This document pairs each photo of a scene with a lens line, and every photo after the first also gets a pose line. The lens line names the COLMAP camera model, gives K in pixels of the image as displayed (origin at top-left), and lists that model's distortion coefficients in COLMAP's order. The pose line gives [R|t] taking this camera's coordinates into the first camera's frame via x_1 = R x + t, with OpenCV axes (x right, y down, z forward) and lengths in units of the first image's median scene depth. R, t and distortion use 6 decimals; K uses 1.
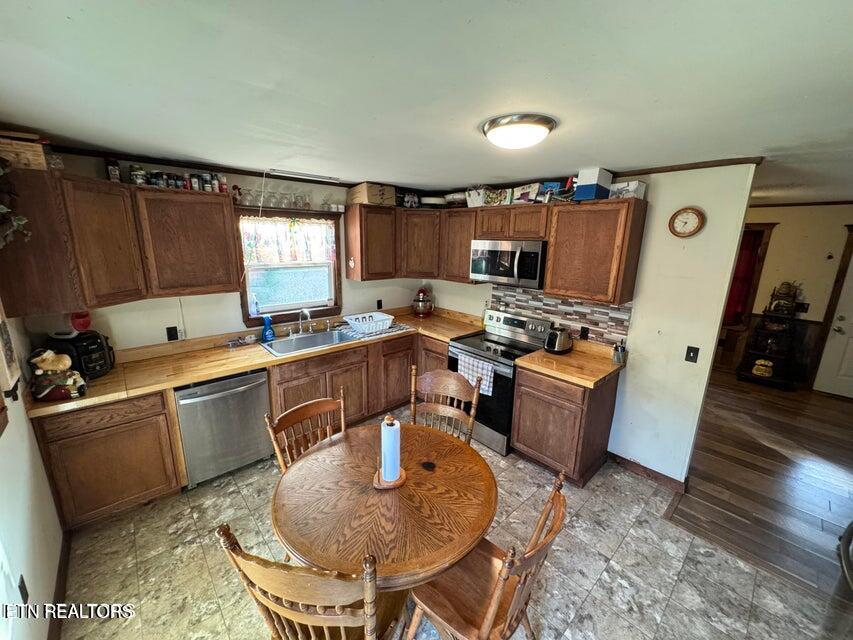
lens RADIAL K [[341.6, 0, 426.9], [0, 341.6, 318.2], [0, 0, 1]] dist [-0.003291, 0.000830]
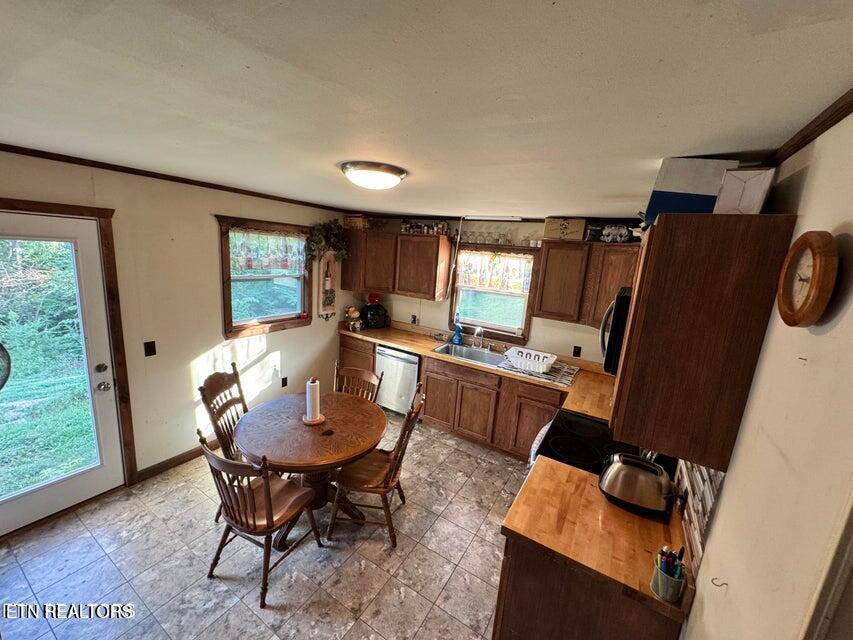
lens RADIAL K [[341.6, 0, 428.5], [0, 341.6, 319.3], [0, 0, 1]] dist [-0.003291, 0.000830]
pose [[0.287279, 0.198118, -0.937134, 0.726428], [-0.286217, 0.951430, 0.113401, -0.143700], [0.914085, 0.235646, 0.330031, 0.463576]]
